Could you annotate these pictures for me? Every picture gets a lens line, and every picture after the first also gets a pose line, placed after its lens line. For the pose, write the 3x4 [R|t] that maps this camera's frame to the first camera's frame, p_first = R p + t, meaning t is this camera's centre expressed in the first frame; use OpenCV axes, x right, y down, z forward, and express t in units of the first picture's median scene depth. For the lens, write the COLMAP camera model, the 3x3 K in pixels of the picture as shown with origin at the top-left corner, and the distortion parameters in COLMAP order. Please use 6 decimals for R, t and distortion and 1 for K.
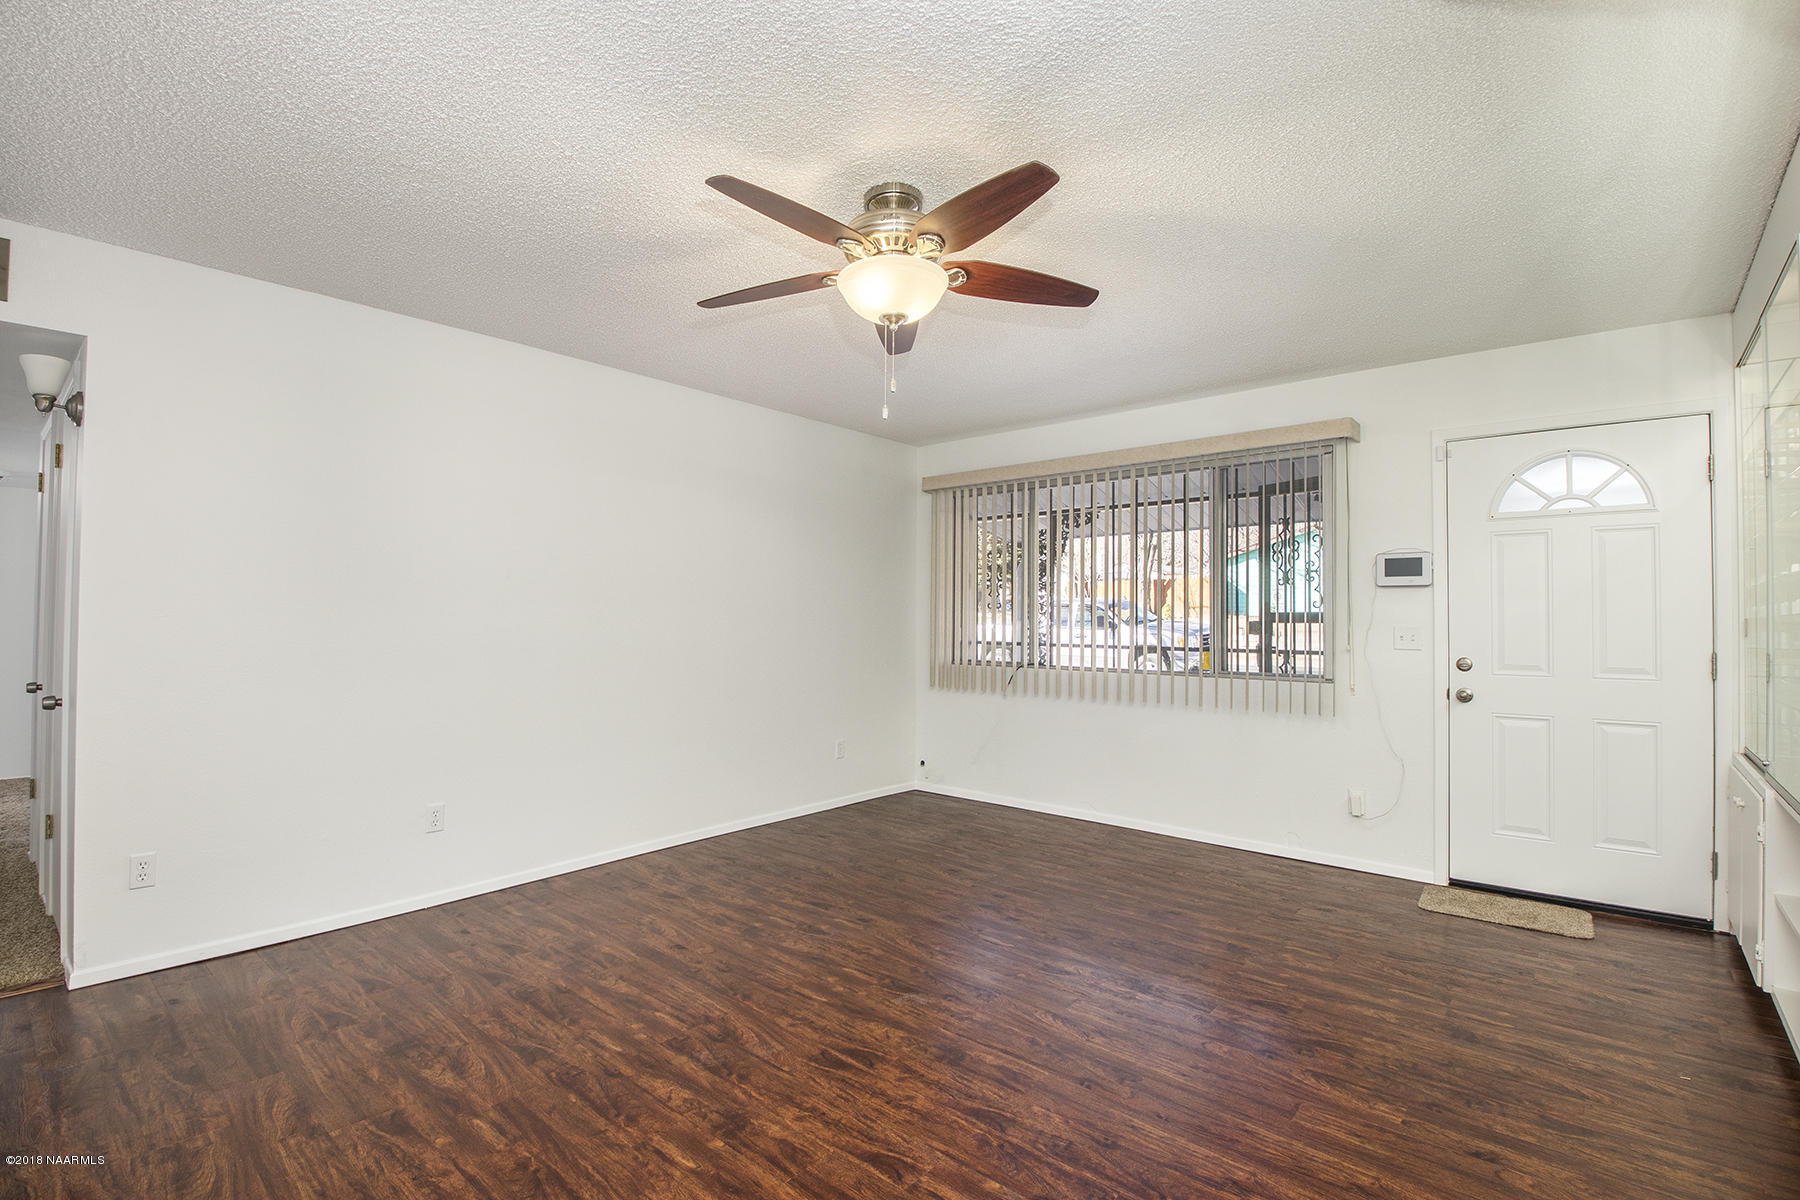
lens RADIAL K [[821.1, 0, 896.7], [0, 821.1, 605.1], [0, 0, 1]] dist [-0.011427, -0.004395]
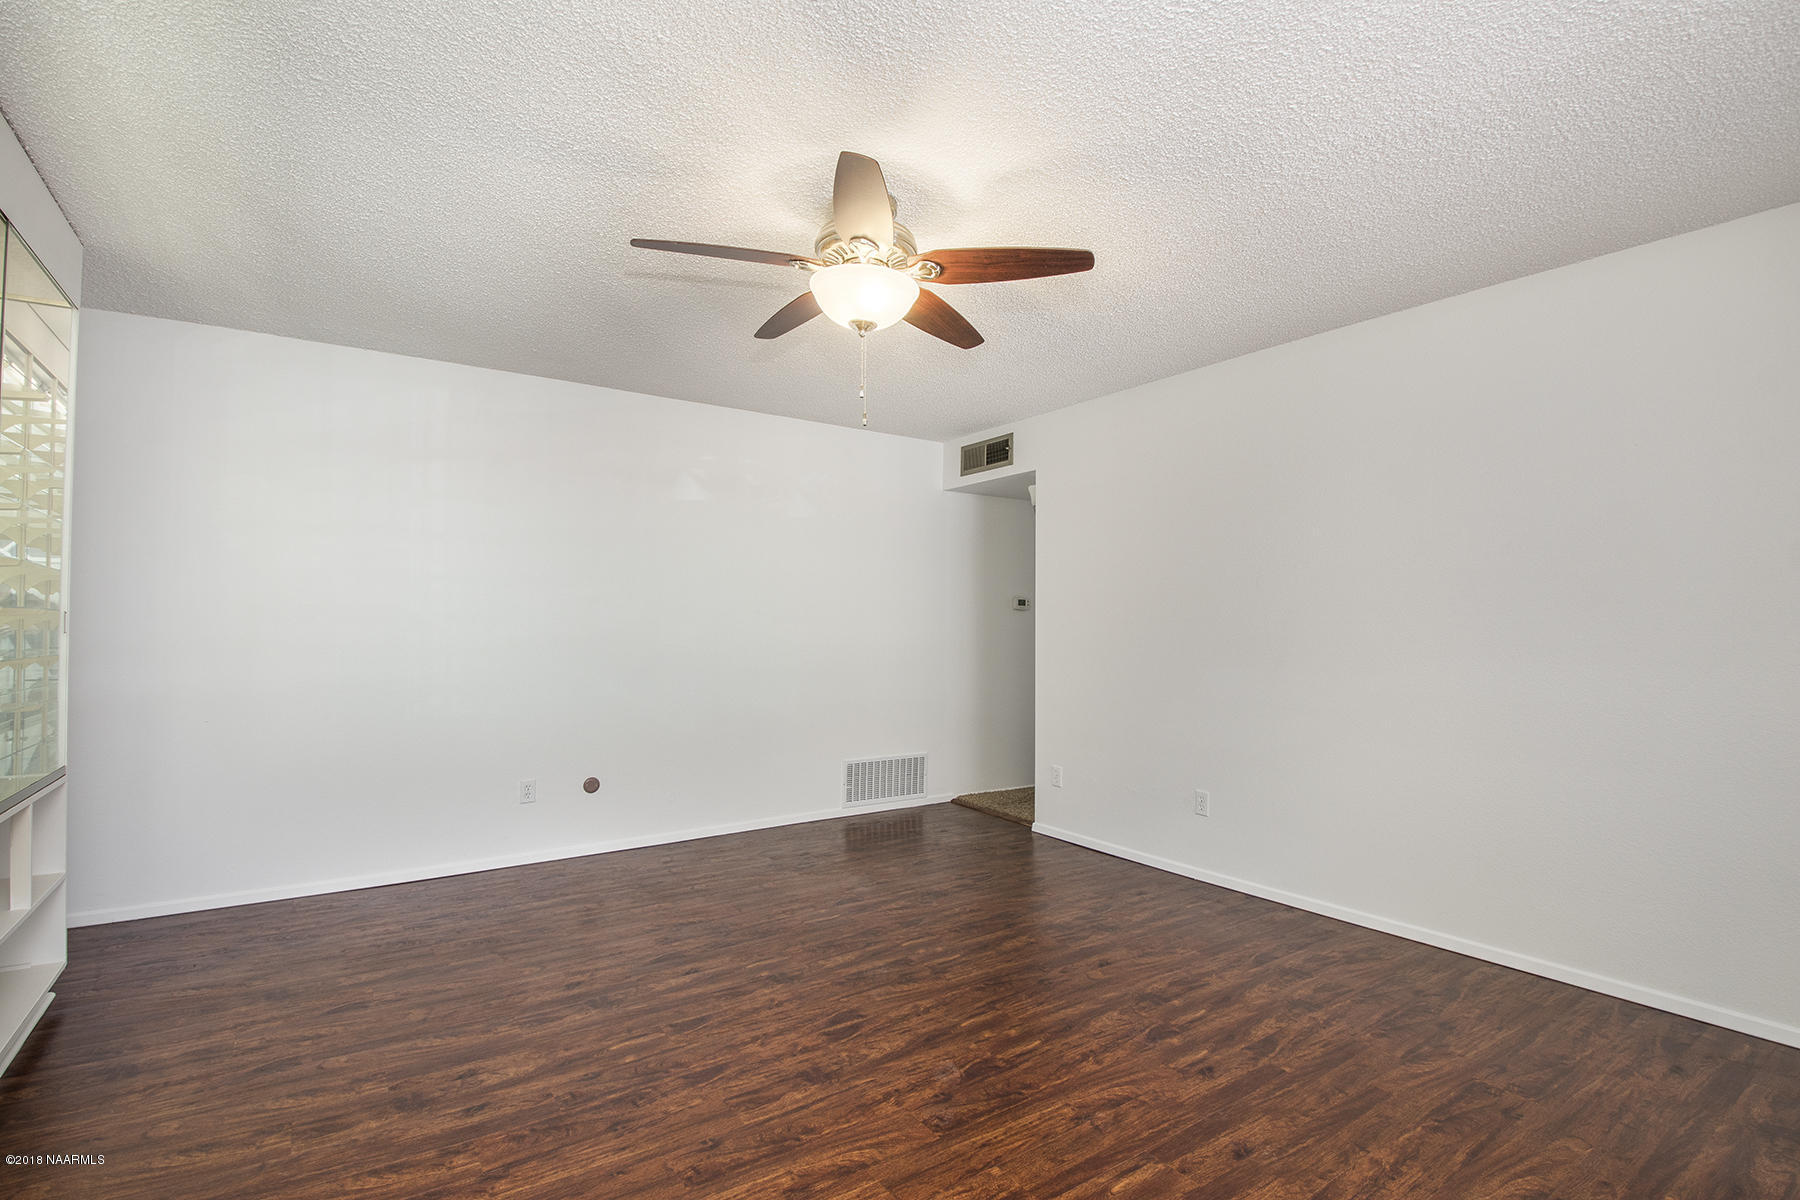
lens RADIAL K [[821.1, 0, 900.1], [0, 821.1, 604.8], [0, 0, 1]] dist [-0.011427, -0.004395]
pose [[-0.227368, -0.023619, -0.973523, 0.805247], [0.004619, 0.999668, -0.025332, 0.014931], [0.973798, -0.010257, -0.227183, 1.064005]]
